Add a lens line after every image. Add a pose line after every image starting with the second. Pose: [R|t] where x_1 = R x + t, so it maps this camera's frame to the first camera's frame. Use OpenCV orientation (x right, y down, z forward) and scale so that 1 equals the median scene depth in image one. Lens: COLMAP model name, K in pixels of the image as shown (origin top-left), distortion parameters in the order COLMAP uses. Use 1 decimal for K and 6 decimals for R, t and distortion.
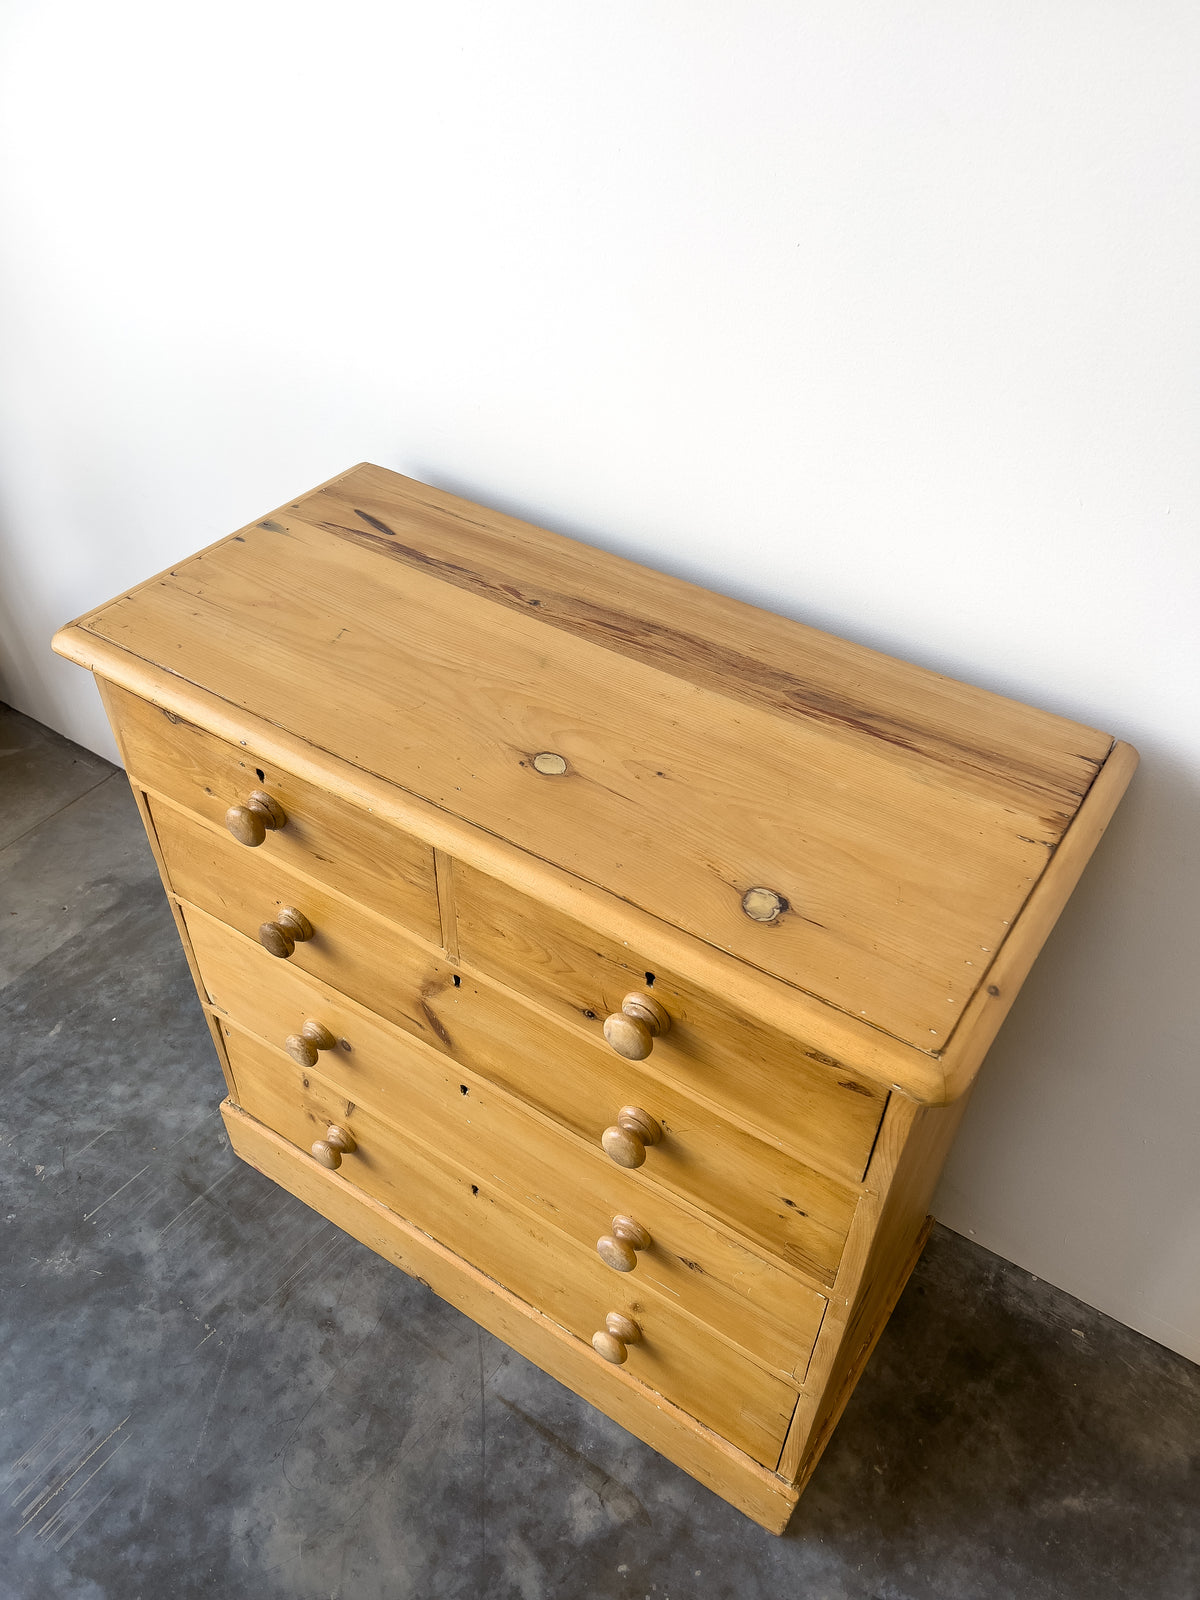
lens RADIAL K [[1210.5, 0, 594.1], [0, 1210.5, 826.4], [0, 0, 1]] dist [0.049523, -0.069555]
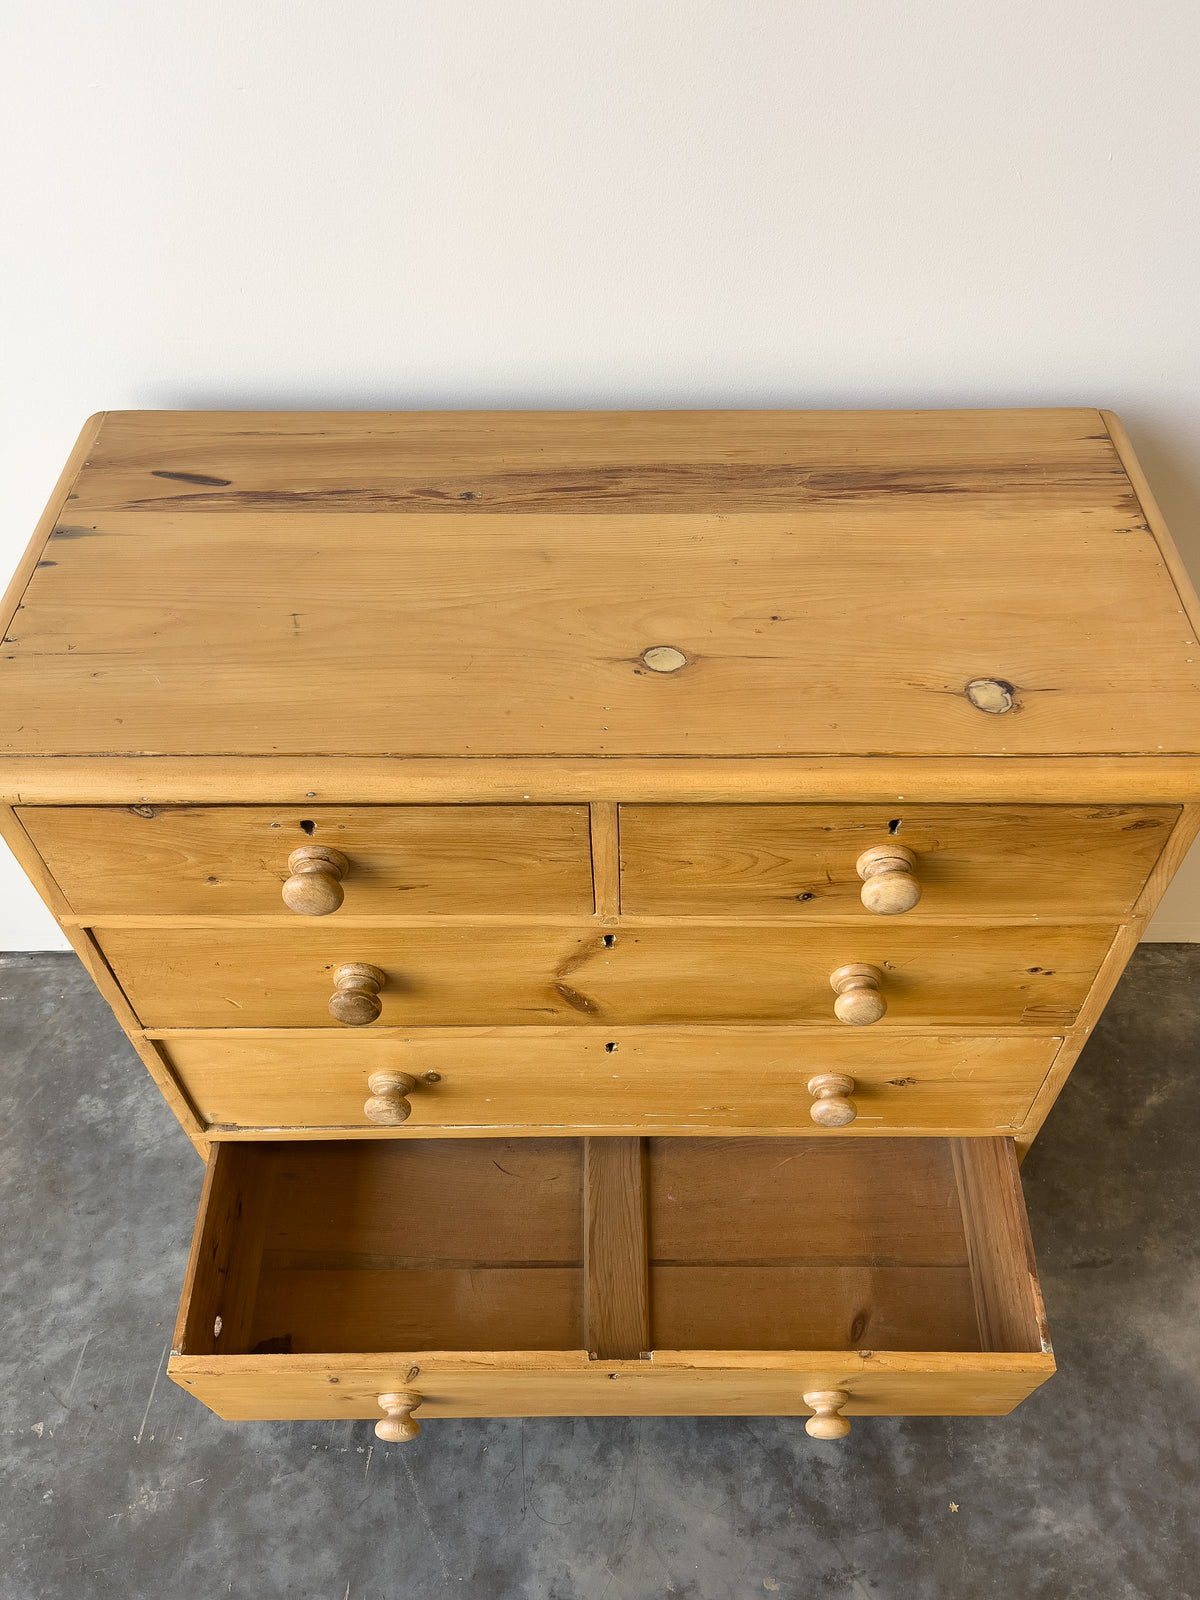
lens RADIAL K [[1257.1, 0, 638.2], [0, 1257.1, 857.5], [0, 0, 1]] dist [0.025916, -0.024349]
pose [[0.826167, -0.451723, 0.336740, -0.297492], [0.396906, 0.890806, 0.221199, -0.093019], [-0.399891, -0.049093, 0.915247, 0.137719]]
